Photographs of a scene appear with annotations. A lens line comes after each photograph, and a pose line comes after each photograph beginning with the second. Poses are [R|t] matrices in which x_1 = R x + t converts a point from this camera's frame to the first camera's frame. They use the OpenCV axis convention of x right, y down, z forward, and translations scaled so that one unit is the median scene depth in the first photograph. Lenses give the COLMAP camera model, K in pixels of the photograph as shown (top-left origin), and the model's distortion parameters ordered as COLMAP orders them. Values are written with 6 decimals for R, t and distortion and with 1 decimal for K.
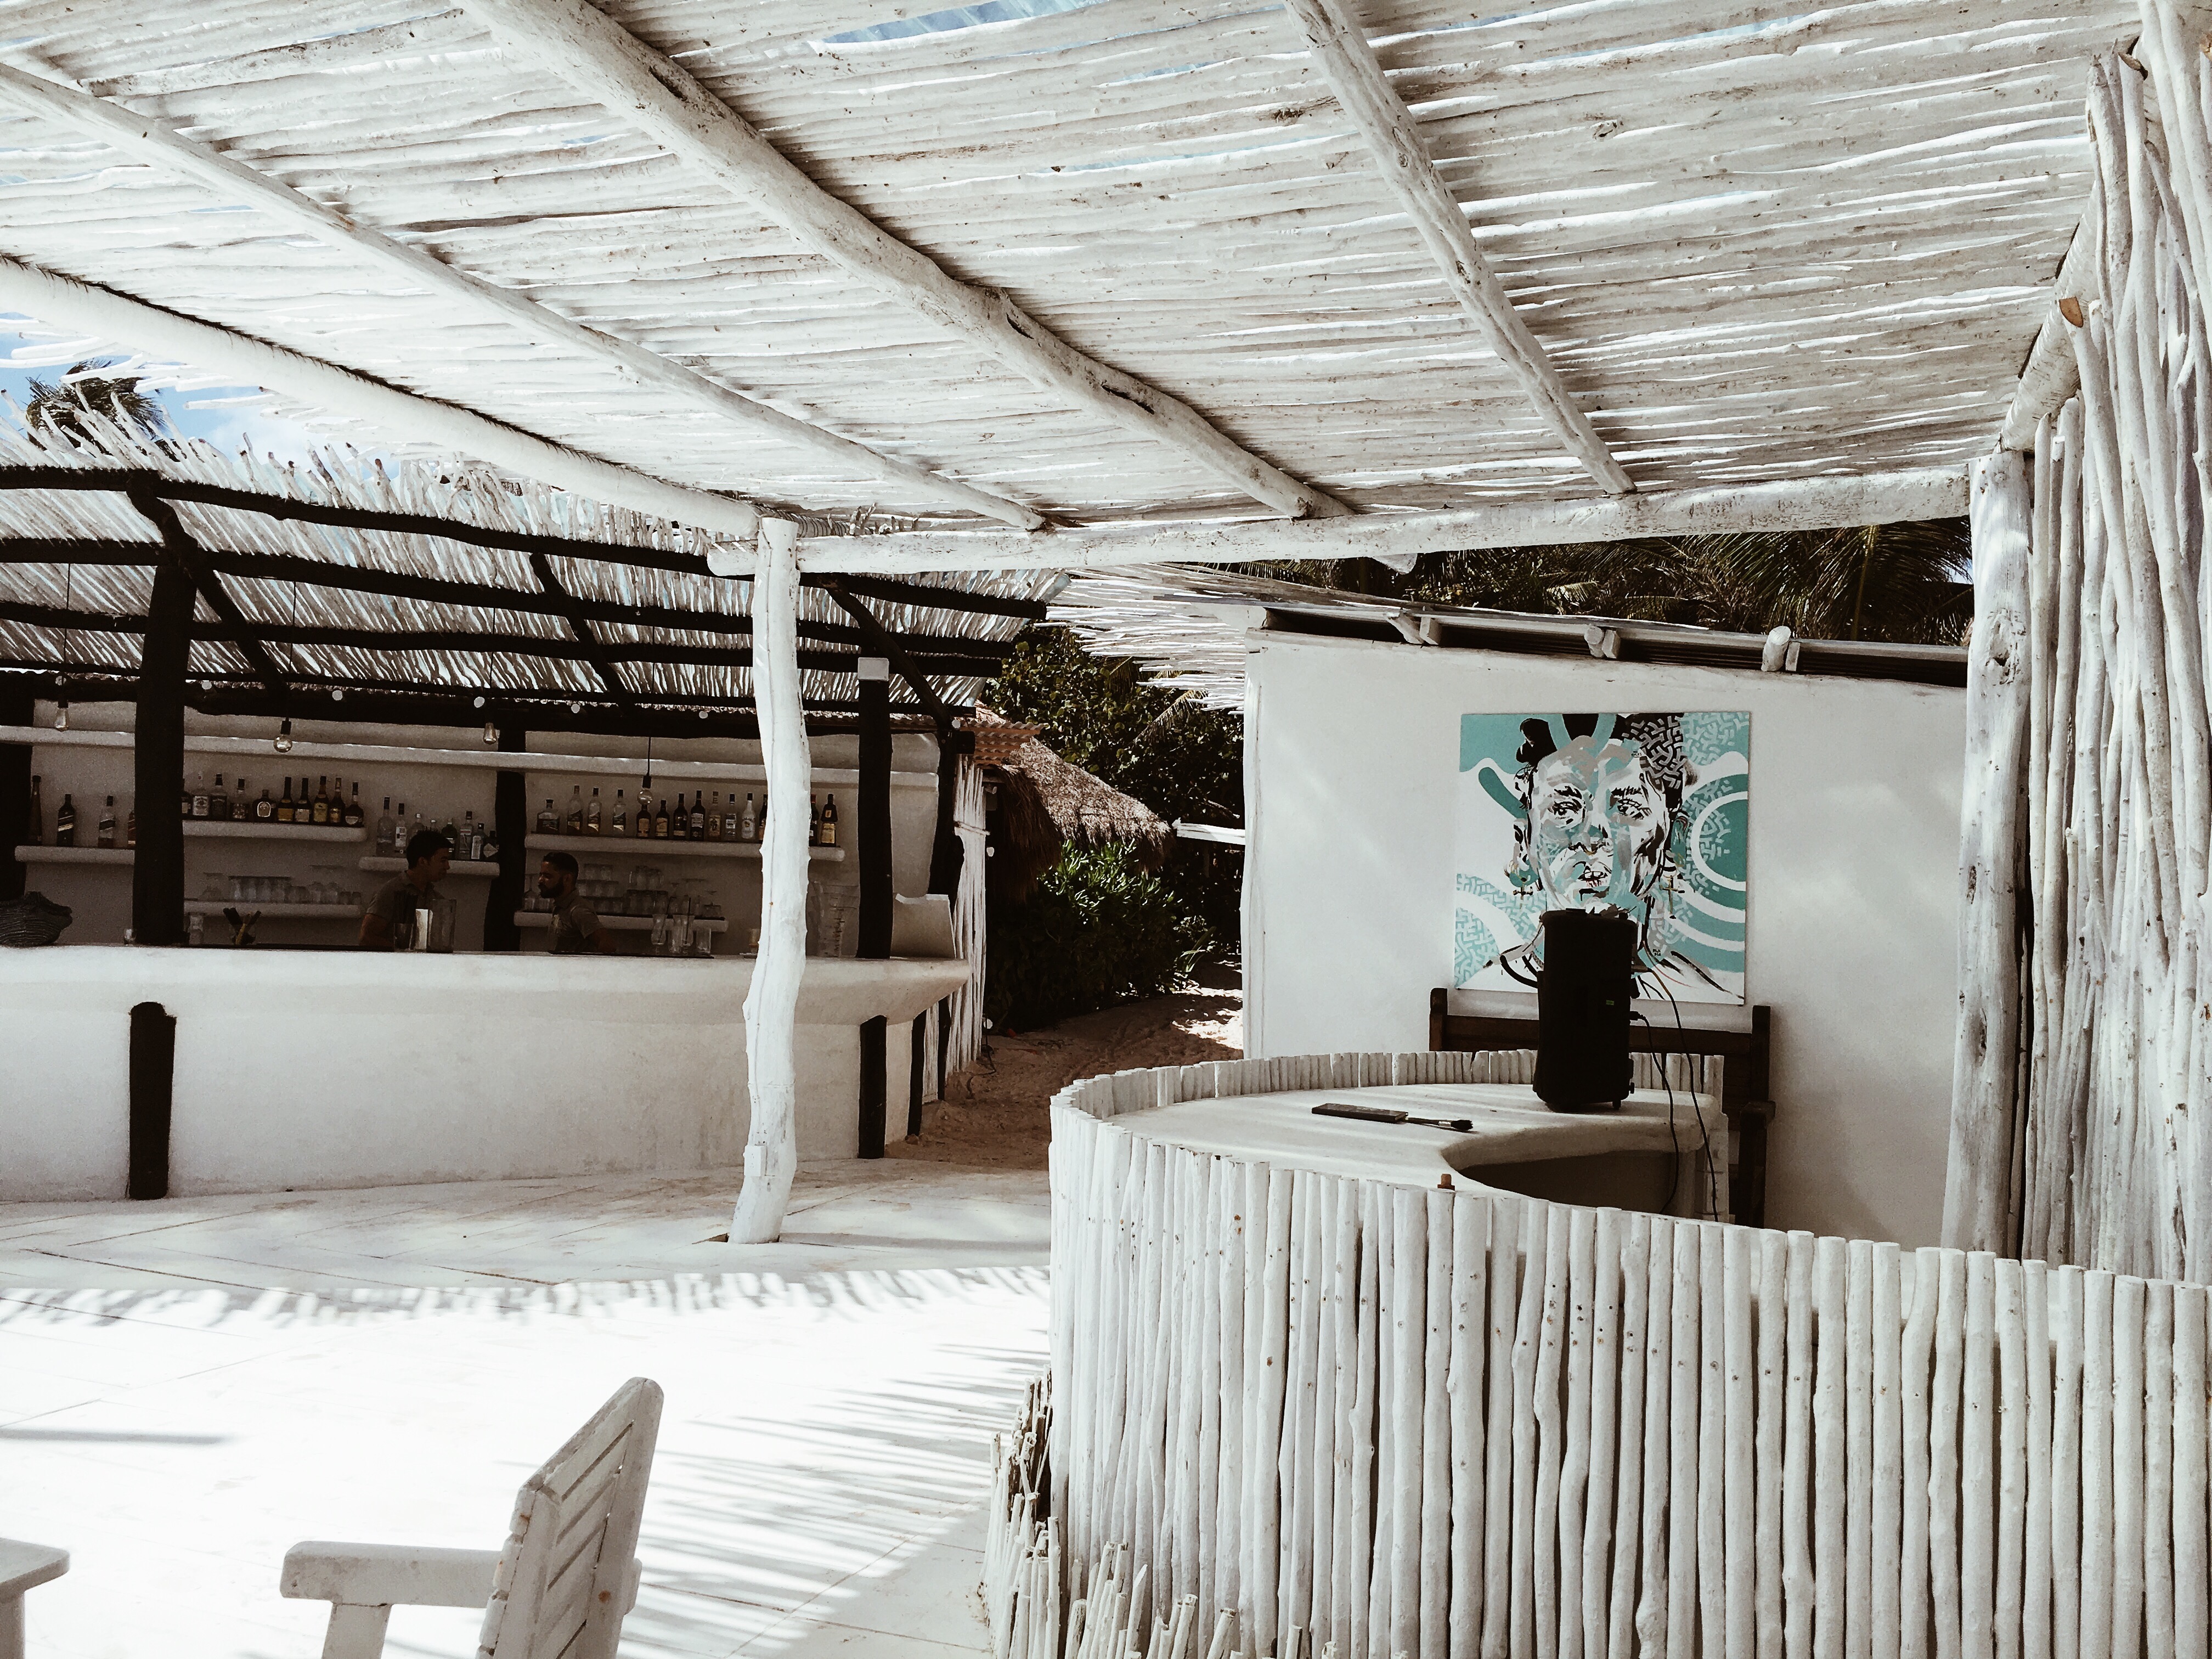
lens RADIAL K [[1881.9, 0, 1106.0], [0, 1881.9, 829.5], [0, 0, 1]] dist [0.101405, 0.005162]
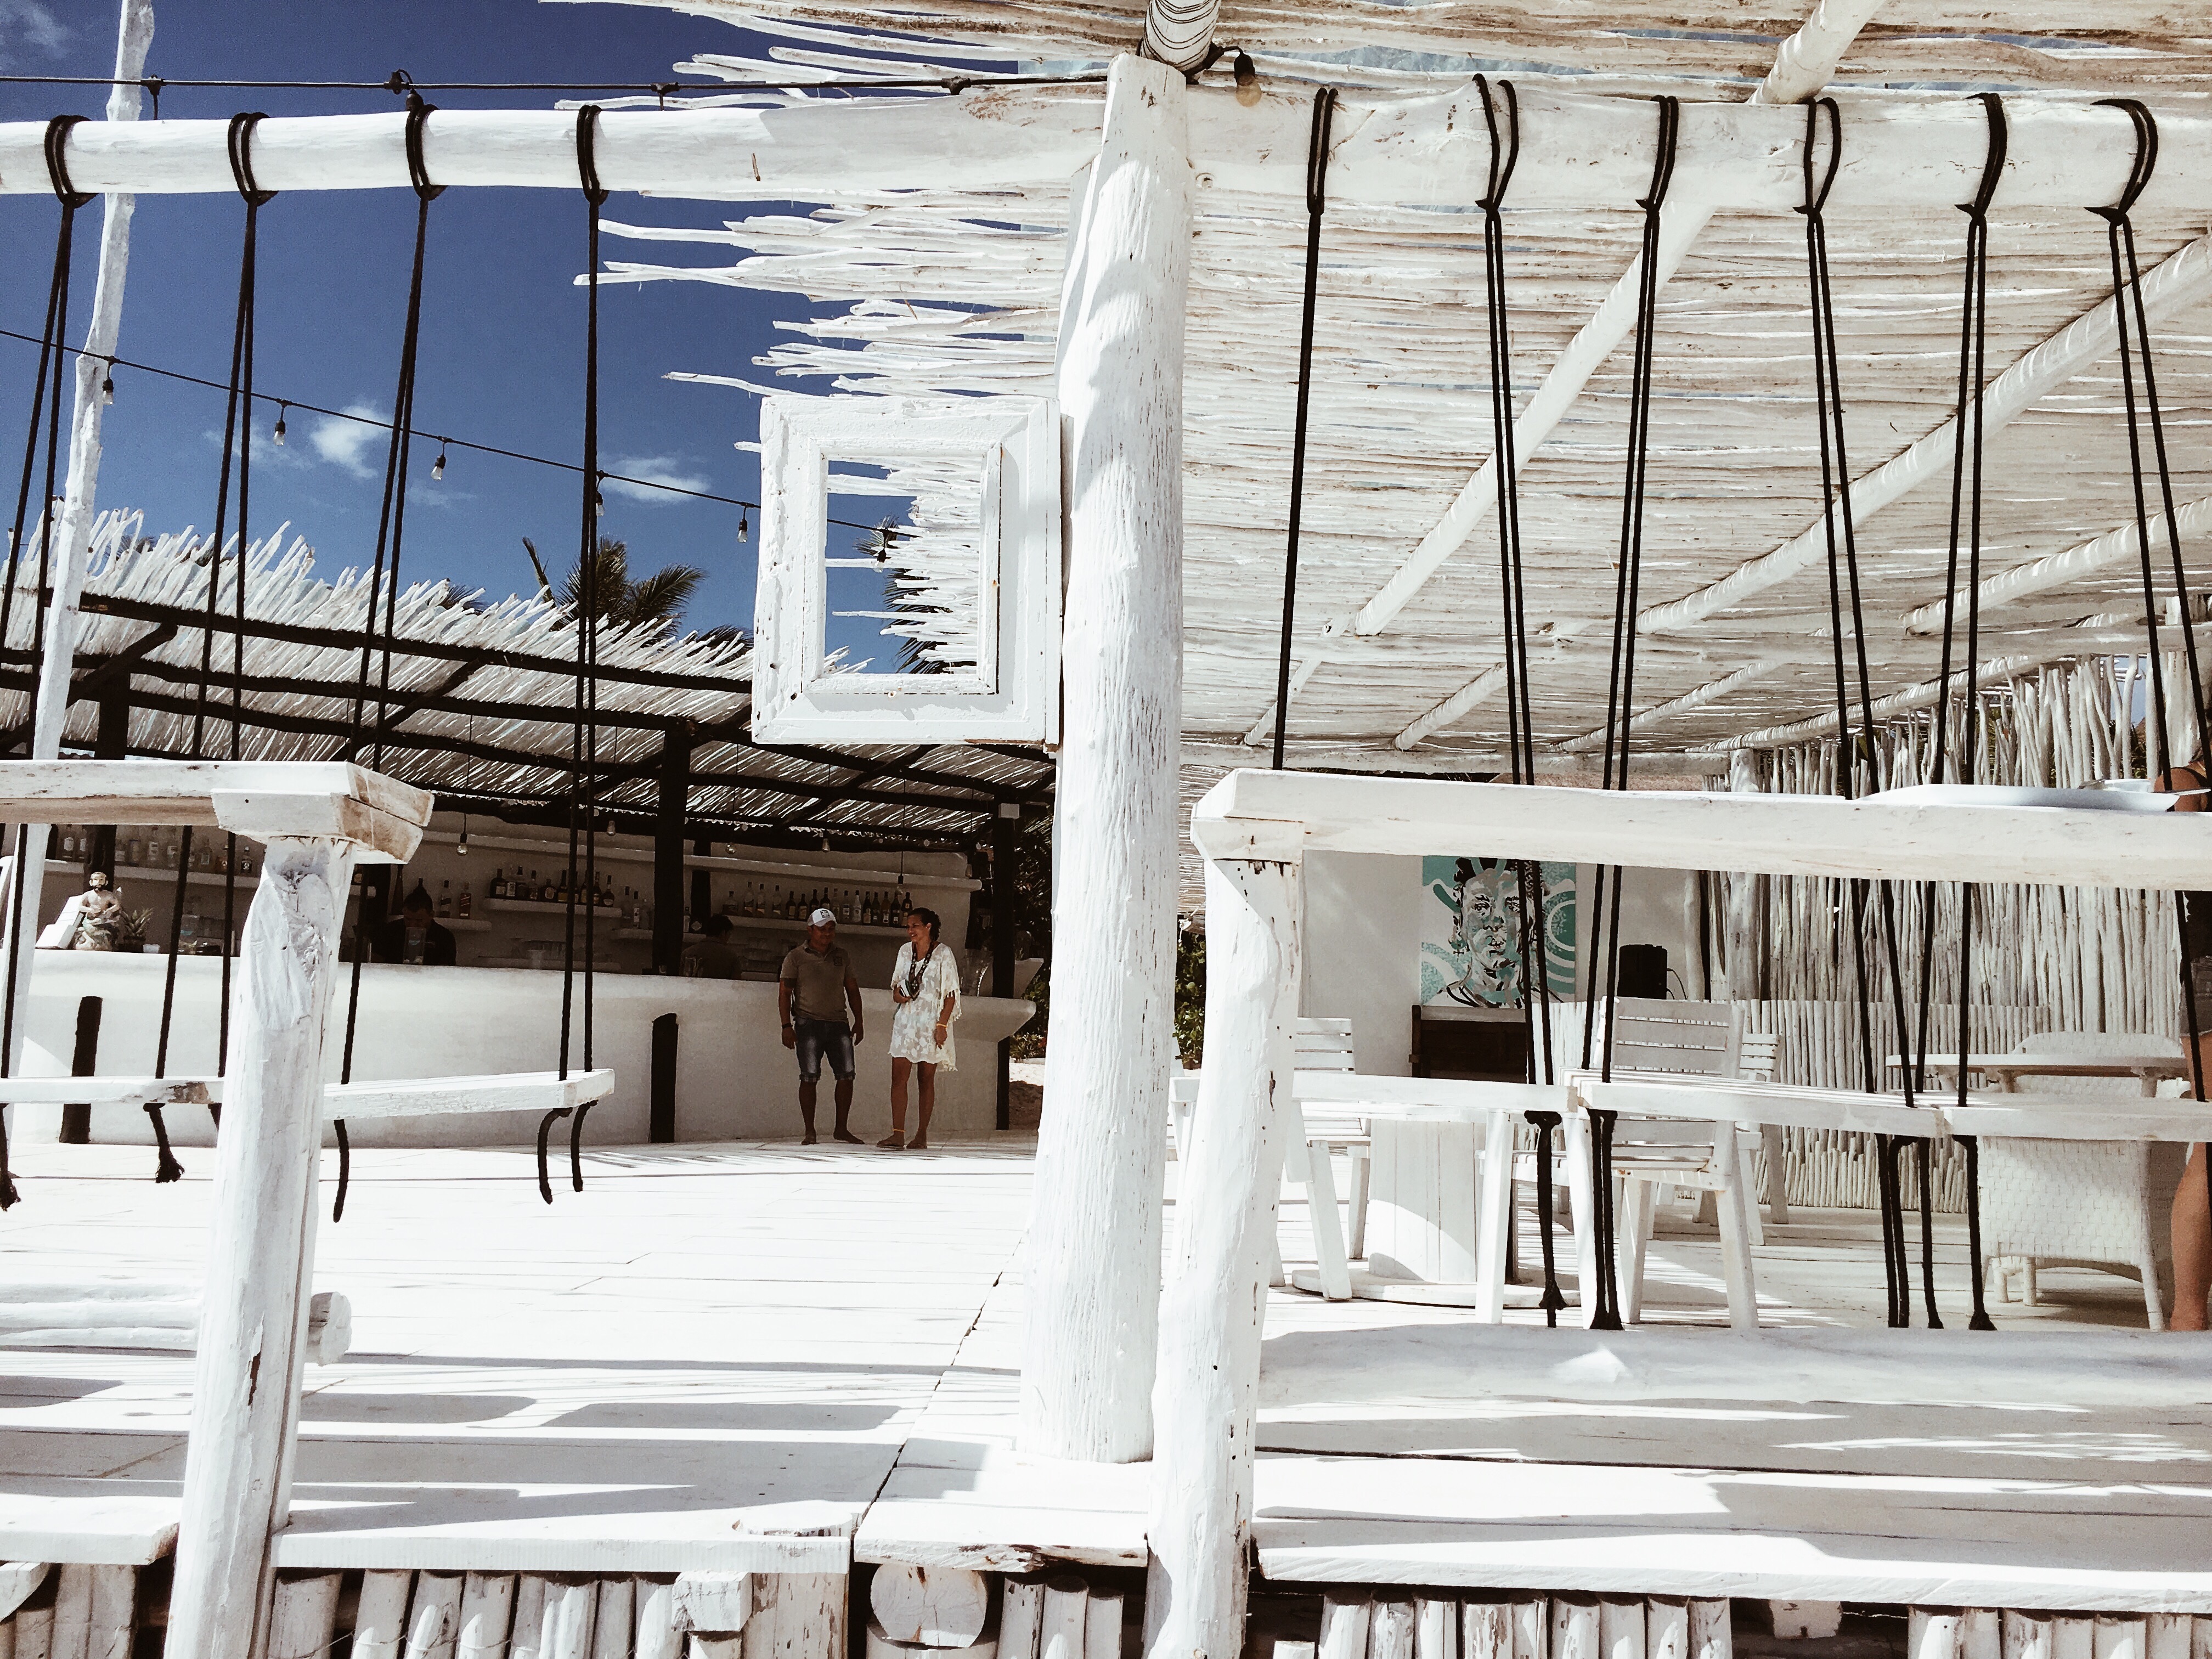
lens RADIAL K [[1881.9, 0, 1106.0], [0, 1881.9, 829.5], [0, 0, 1]] dist [0.101405, 0.005162]
pose [[0.926210, 0.040207, 0.374857, -0.577567], [-0.013049, 0.997120, -0.074709, 0.040808], [-0.376782, 0.064305, 0.924067, -0.421071]]
